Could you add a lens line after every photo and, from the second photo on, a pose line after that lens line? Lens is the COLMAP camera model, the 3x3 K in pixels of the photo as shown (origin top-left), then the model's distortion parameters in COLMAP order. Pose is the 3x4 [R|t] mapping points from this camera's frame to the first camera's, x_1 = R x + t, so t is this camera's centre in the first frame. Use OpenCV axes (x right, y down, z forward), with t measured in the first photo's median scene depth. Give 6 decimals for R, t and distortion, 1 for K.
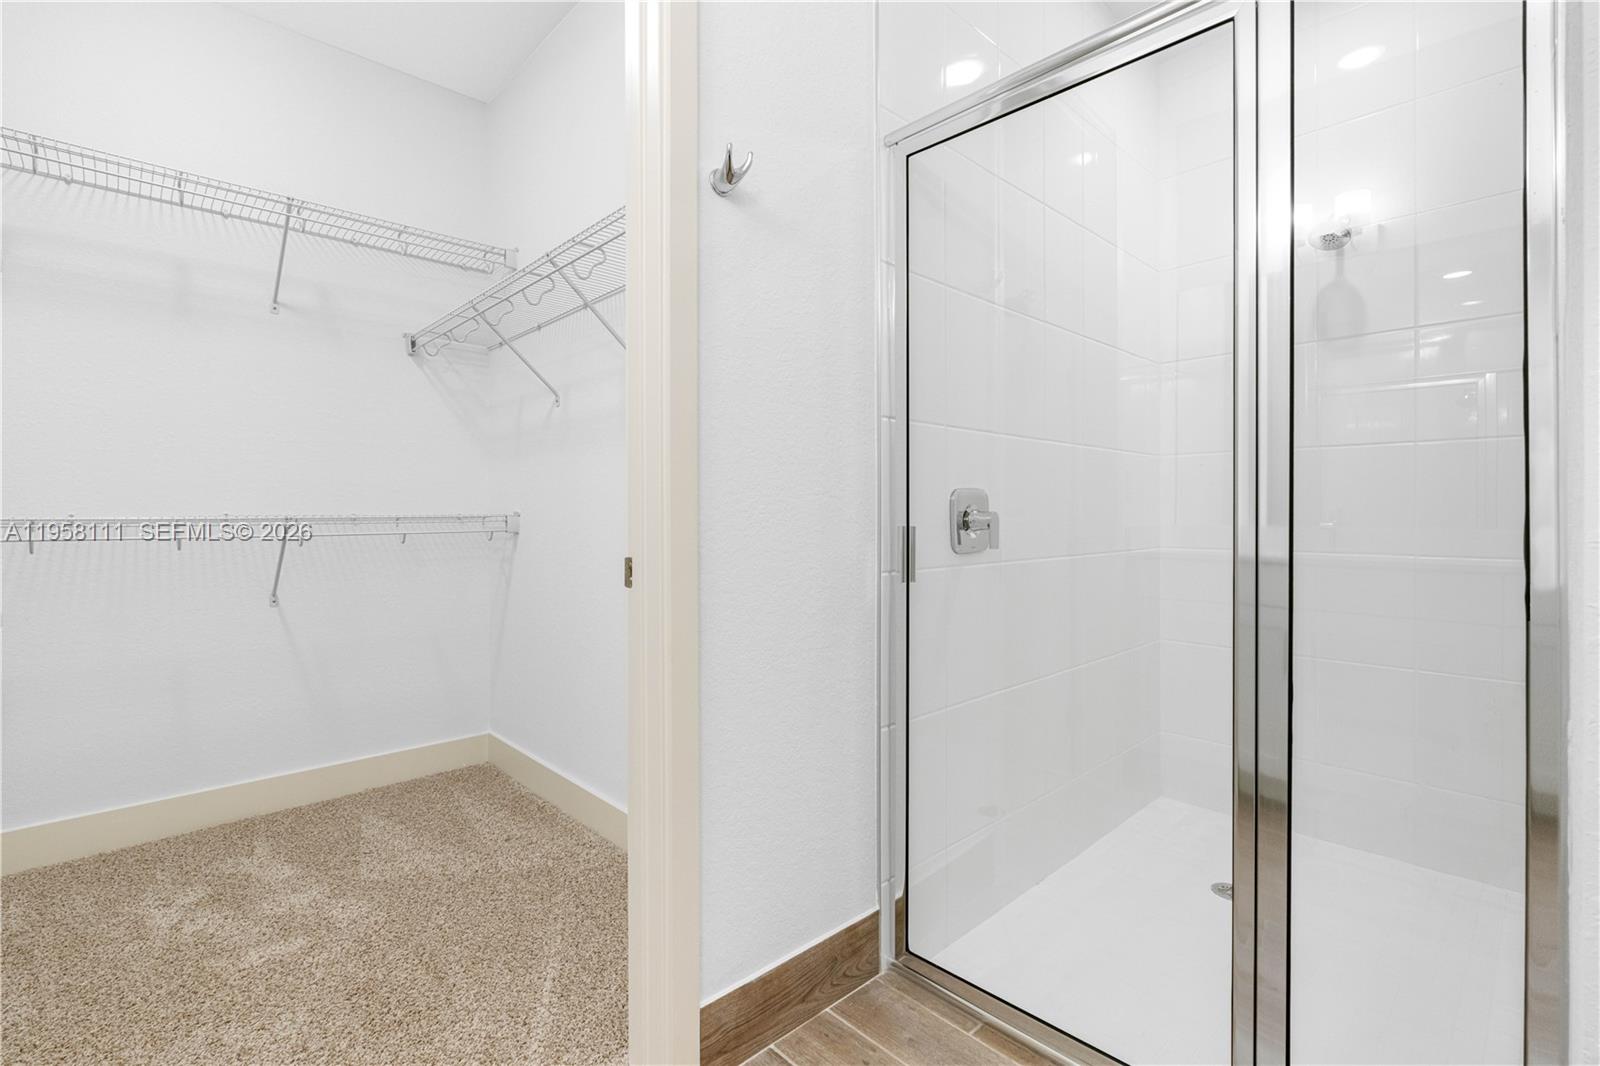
lens RADIAL K [[724.6, 0, 791.9], [0, 724.6, 516.2], [0, 0, 1]] dist [-0.000690, 0.000354]
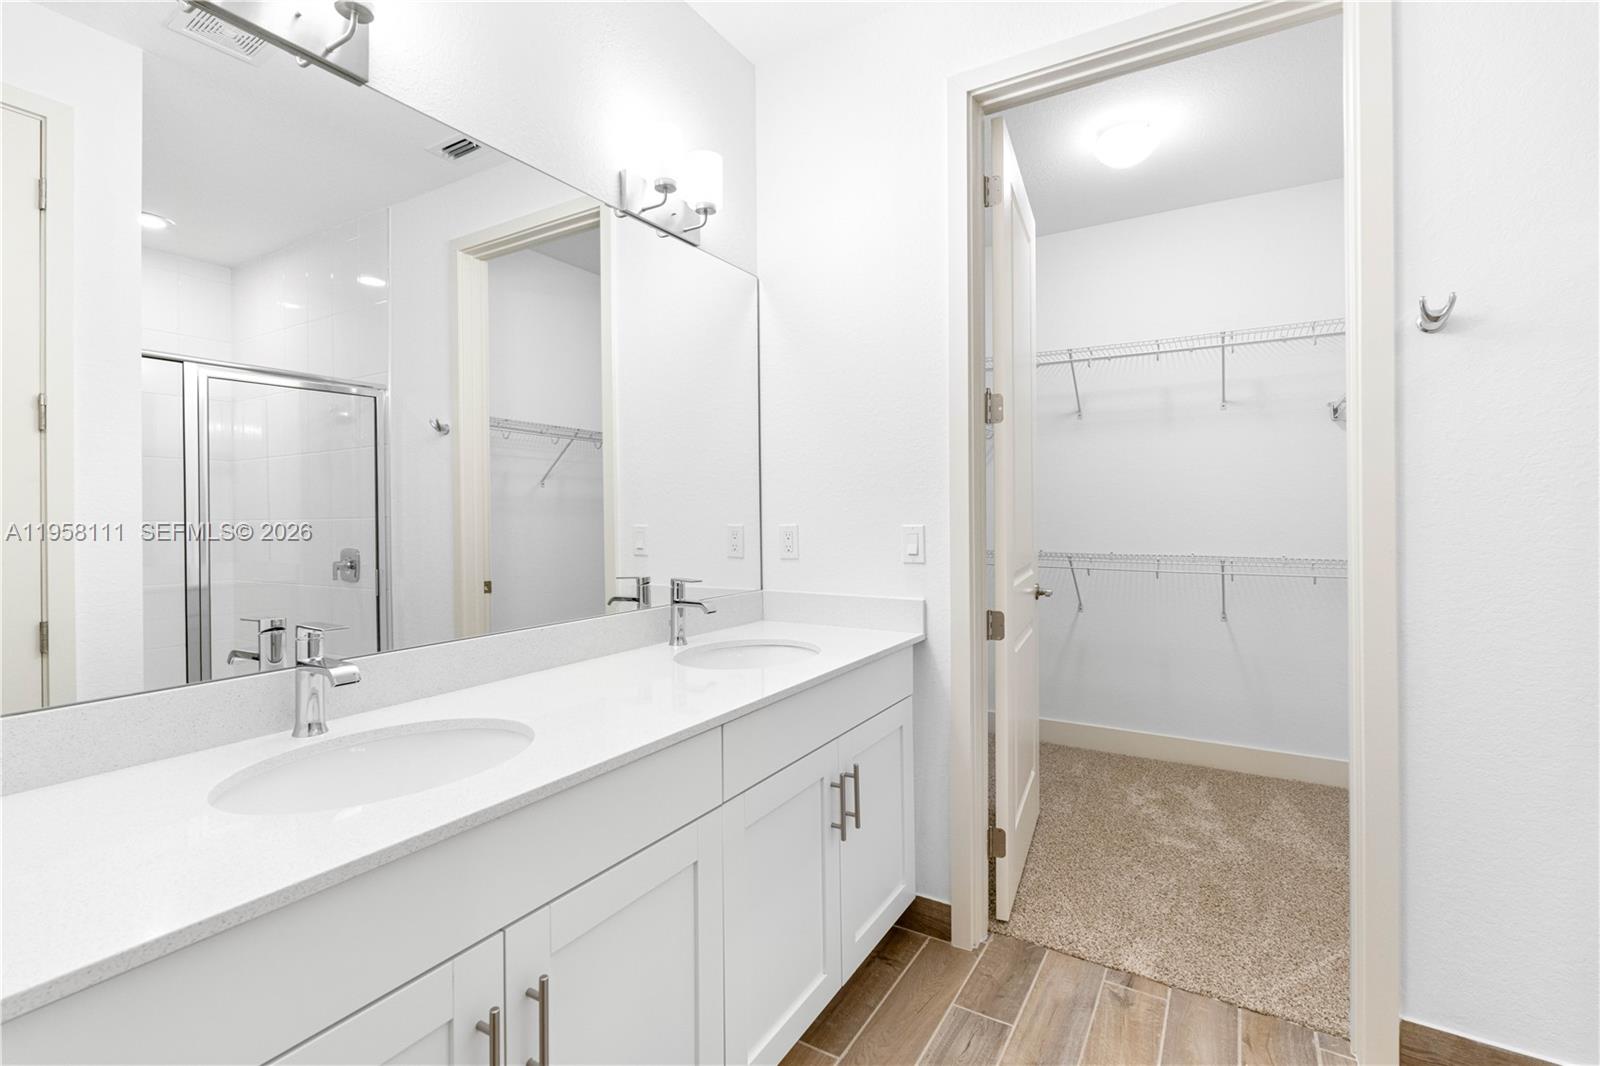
lens RADIAL K [[724.6, 0, 791.9], [0, 724.6, 516.2], [0, 0, 1]] dist [-0.000690, 0.000354]
pose [[0.256960, 0.006618, -0.966399, 0.514501], [0.001844, 0.999971, 0.007338, -0.109936], [0.966420, -0.003667, 0.256940, -0.189380]]
